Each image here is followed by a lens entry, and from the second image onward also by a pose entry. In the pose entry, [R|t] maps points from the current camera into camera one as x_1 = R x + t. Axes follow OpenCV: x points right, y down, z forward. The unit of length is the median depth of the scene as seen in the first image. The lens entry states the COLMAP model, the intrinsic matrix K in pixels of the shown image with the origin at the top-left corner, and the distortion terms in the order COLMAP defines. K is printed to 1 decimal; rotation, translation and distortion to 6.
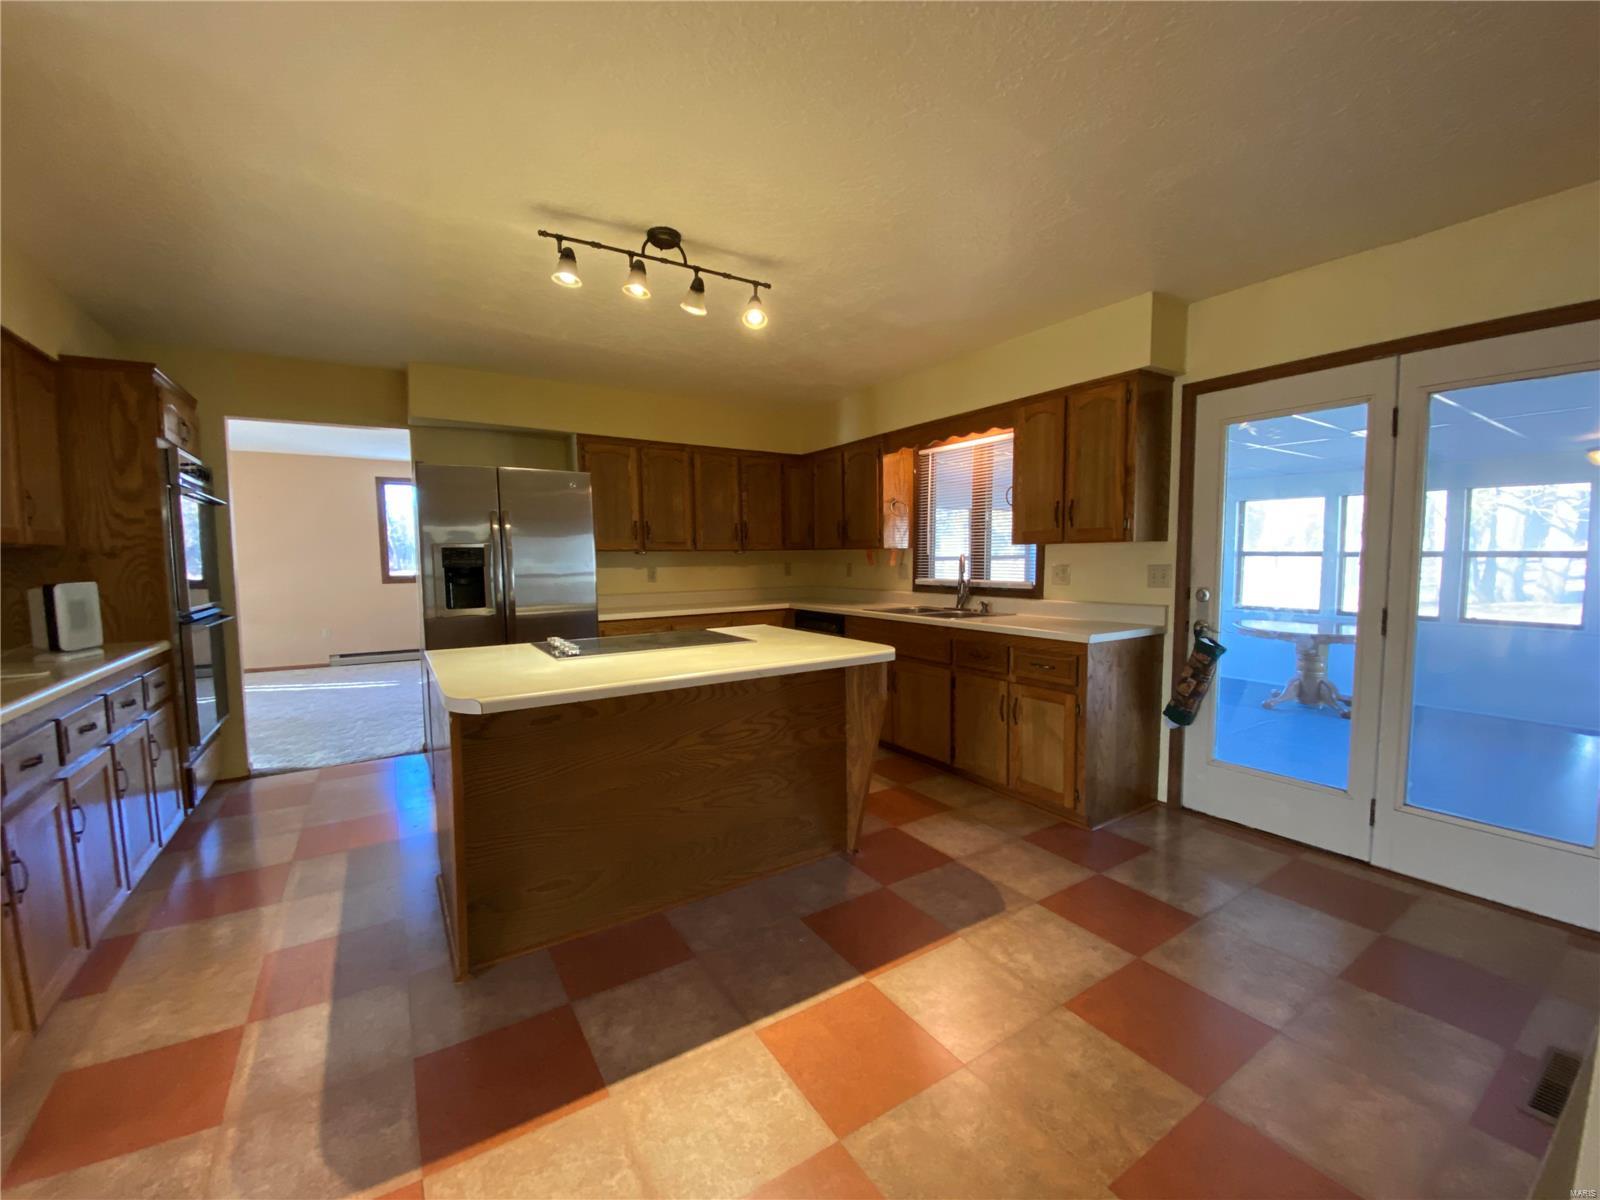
lens RADIAL K [[647.2, 0, 804.2], [0, 647.2, 605.8], [0, 0, 1]] dist [0.033410, -0.027487]
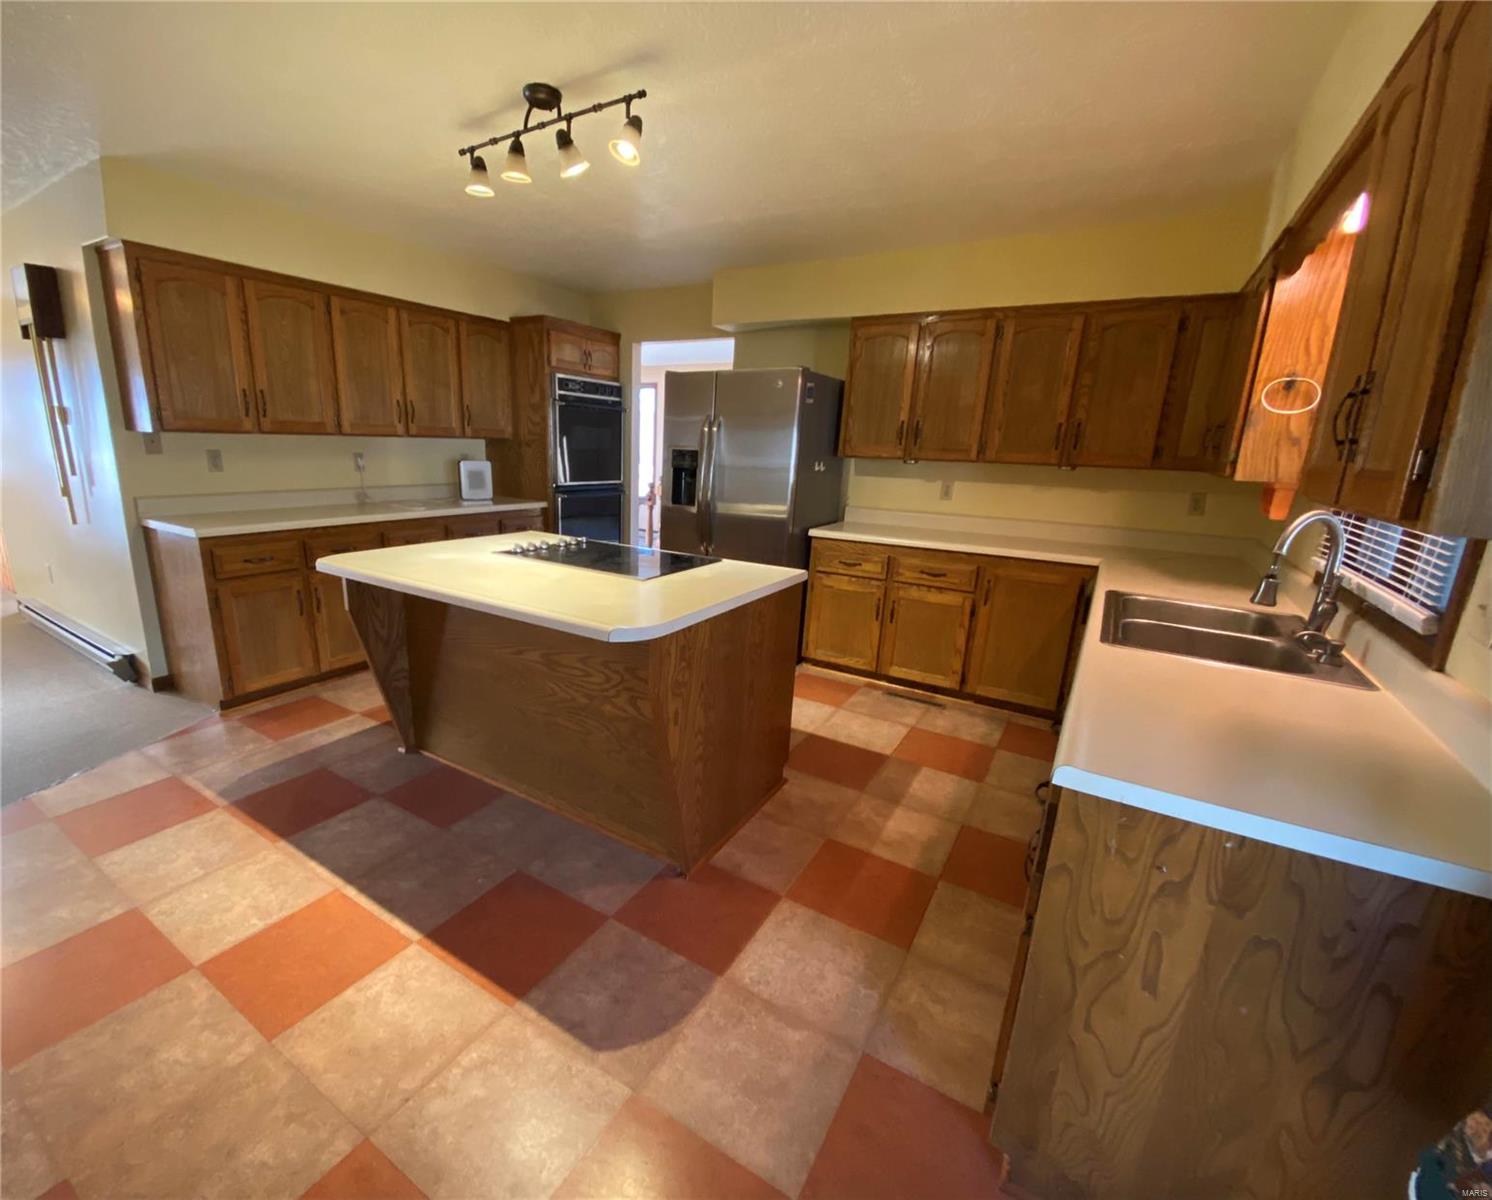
lens RADIAL K [[681.8, 0, 742.4], [0, 681.8, 615.9], [0, 0, 1]] dist [0.037568, -0.024760]
pose [[0.400746, 0.257176, -0.879354, 0.799483], [-0.106881, 0.966365, 0.233915, -0.125301], [0.909934, 0.000246, 0.414754, 0.781707]]
